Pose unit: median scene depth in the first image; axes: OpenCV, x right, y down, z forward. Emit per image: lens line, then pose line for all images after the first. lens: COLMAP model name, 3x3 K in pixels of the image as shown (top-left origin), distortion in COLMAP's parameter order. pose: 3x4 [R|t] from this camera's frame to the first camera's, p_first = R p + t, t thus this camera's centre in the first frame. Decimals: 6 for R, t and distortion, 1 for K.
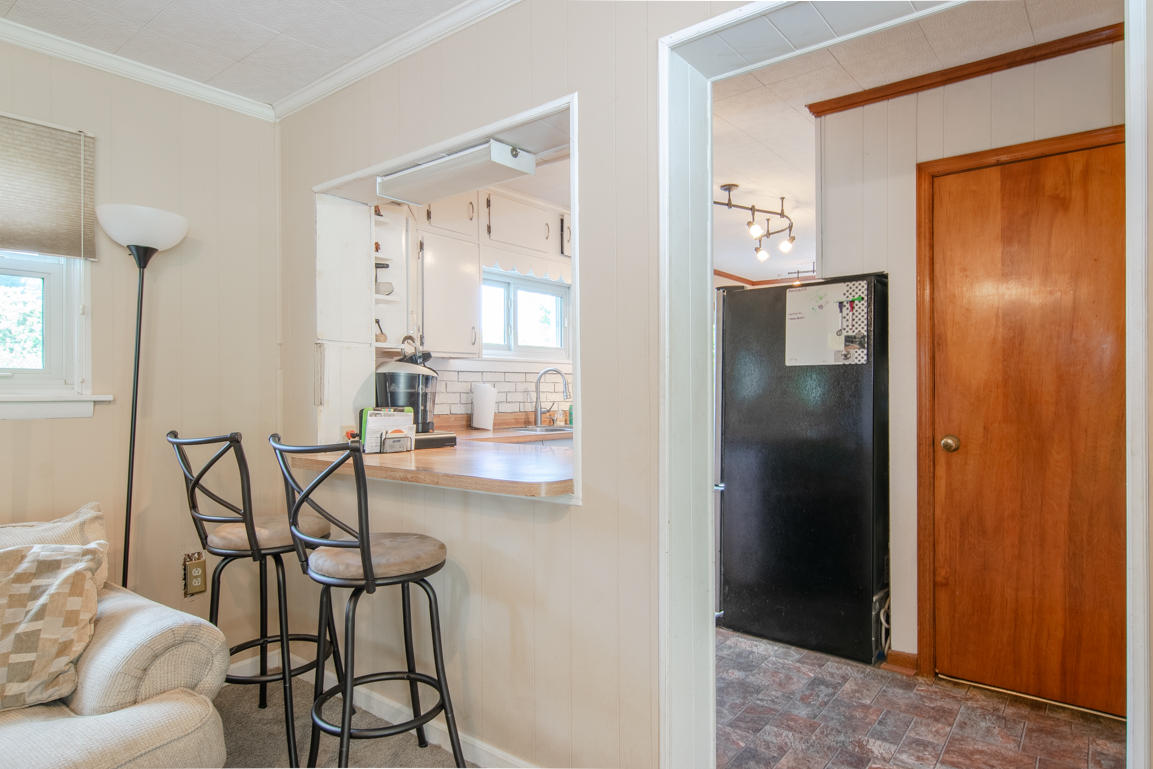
lens RADIAL K [[698.7, 0, 576.5], [0, 698.7, 384.5], [0, 0, 1]] dist [0.023969, -0.003301]
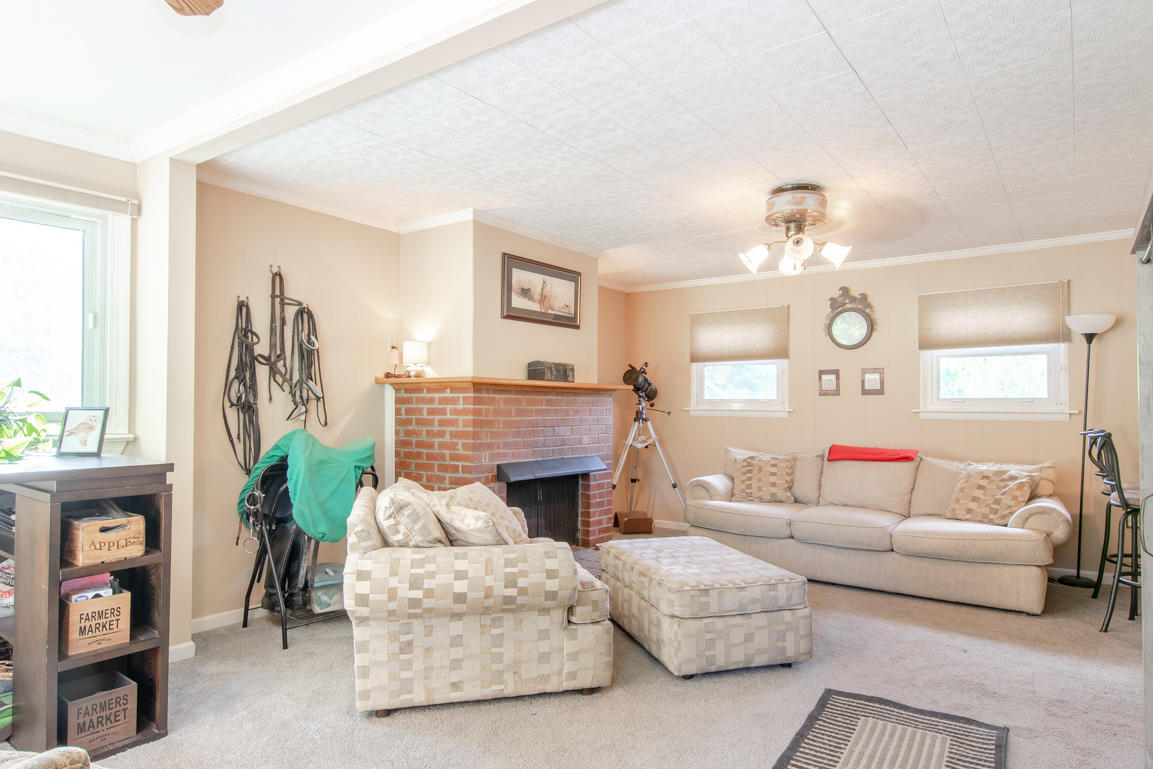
lens RADIAL K [[698.7, 0, 576.5], [0, 698.7, 384.5], [0, 0, 1]] dist [0.023969, -0.003301]
pose [[0.053427, -0.028079, -0.998177, 1.315194], [-0.001222, 0.999602, -0.028184, -0.000590], [0.998571, 0.002725, 0.053371, -0.529273]]
